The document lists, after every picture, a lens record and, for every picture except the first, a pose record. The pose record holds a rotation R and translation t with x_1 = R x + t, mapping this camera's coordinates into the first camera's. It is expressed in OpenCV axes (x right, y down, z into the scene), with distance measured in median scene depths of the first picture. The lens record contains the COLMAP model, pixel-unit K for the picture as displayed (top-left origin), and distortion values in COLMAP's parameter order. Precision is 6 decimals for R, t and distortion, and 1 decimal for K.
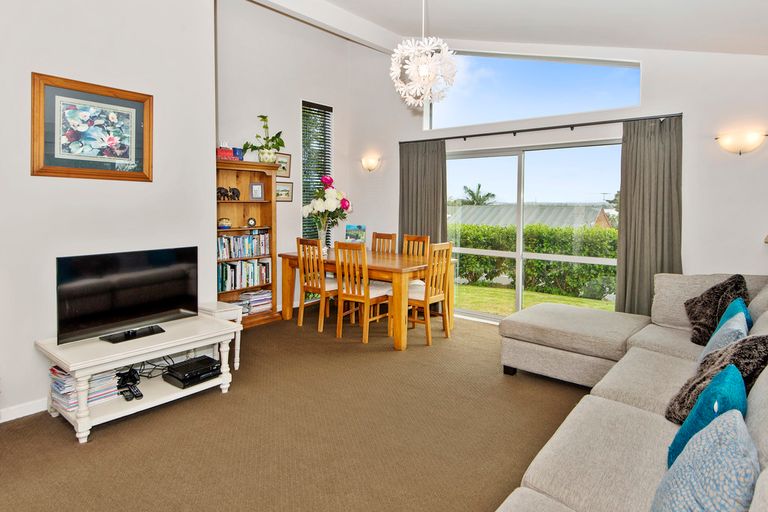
lens RADIAL K [[429.2, 0, 380.3], [0, 429.2, 229.1], [0, 0, 1]] dist [-0.005332, -0.000555]
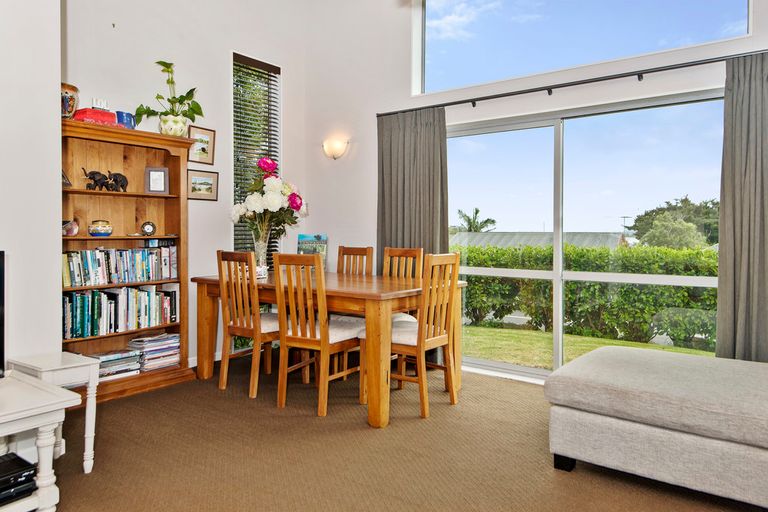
lens RADIAL K [[513.2, 0, 385.4], [0, 513.2, 254.2], [0, 0, 1]] dist [0.001769, -0.009308]
pose [[0.998673, -0.006021, 0.051141, 0.016464], [0.006895, 0.999833, -0.016928, 0.038966], [-0.051030, 0.017258, 0.998548, 0.216050]]
